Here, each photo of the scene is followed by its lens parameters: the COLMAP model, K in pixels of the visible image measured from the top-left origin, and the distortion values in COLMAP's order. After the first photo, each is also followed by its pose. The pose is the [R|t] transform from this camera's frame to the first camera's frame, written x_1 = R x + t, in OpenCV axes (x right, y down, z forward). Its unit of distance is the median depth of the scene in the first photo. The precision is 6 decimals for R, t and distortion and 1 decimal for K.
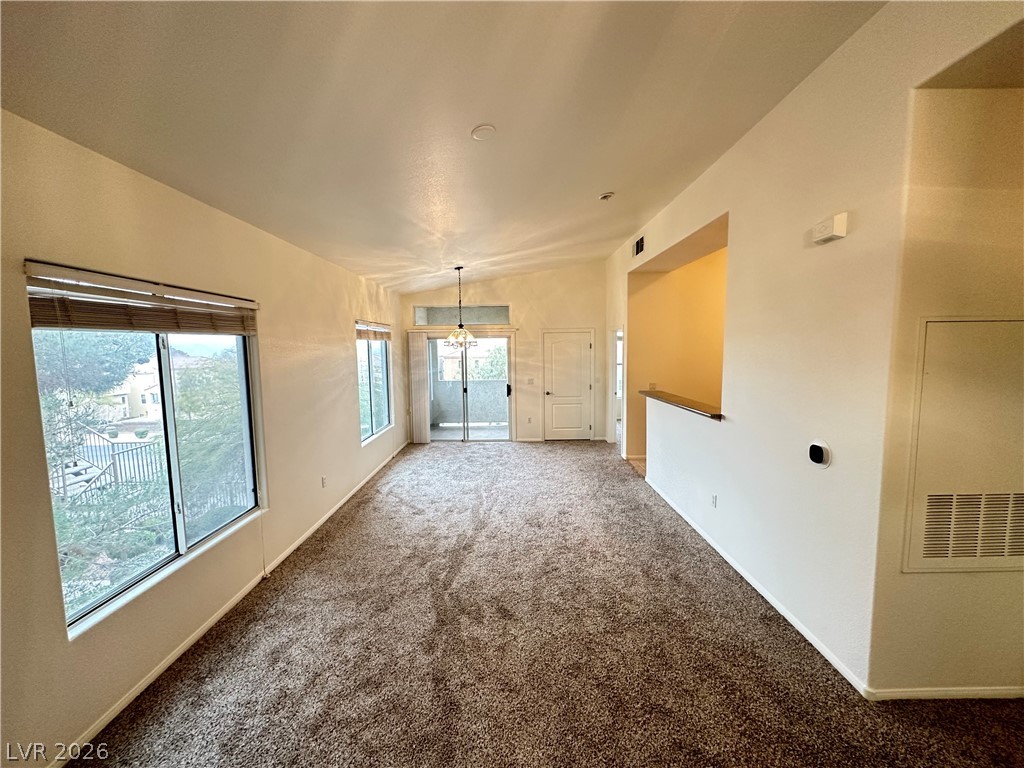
lens RADIAL K [[410.2, 0, 509.5], [0, 410.2, 384.0], [0, 0, 1]] dist [-0.000277, -0.000334]
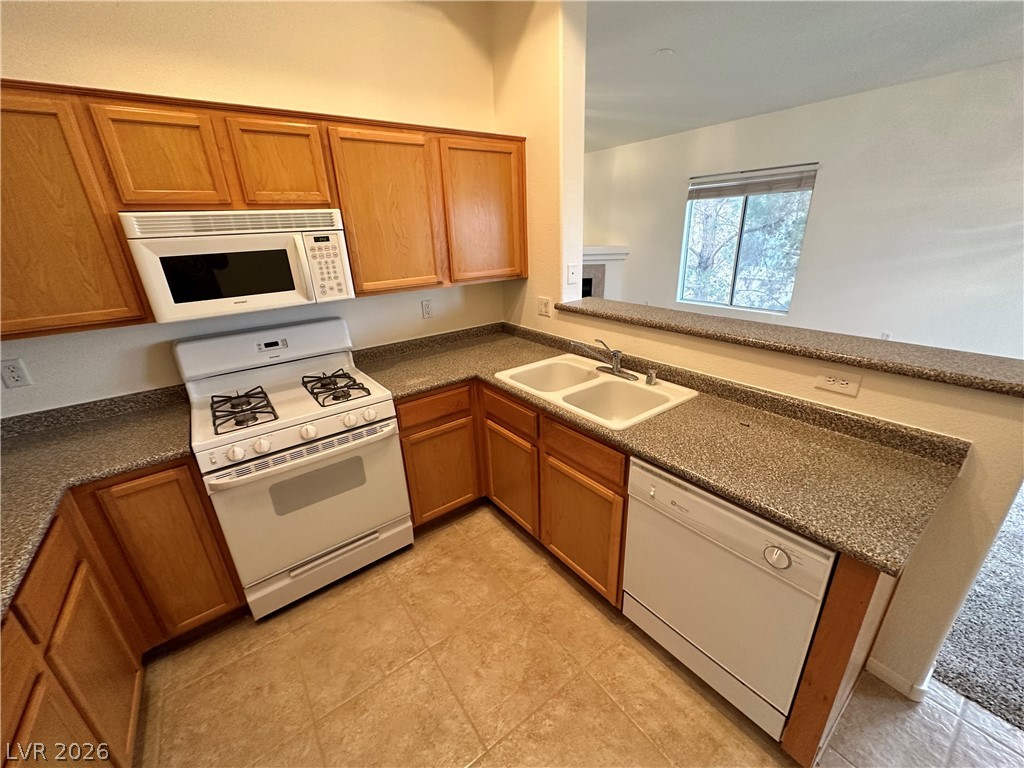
lens RADIAL K [[410.2, 0, 512.0], [0, 410.2, 383.0], [0, 0, 1]] dist [-0.000277, -0.000334]
pose [[-0.804268, 0.246388, -0.540782, 0.701590], [-0.010478, 0.903979, 0.427449, -0.067933], [0.594174, 0.349450, -0.724460, 1.012721]]
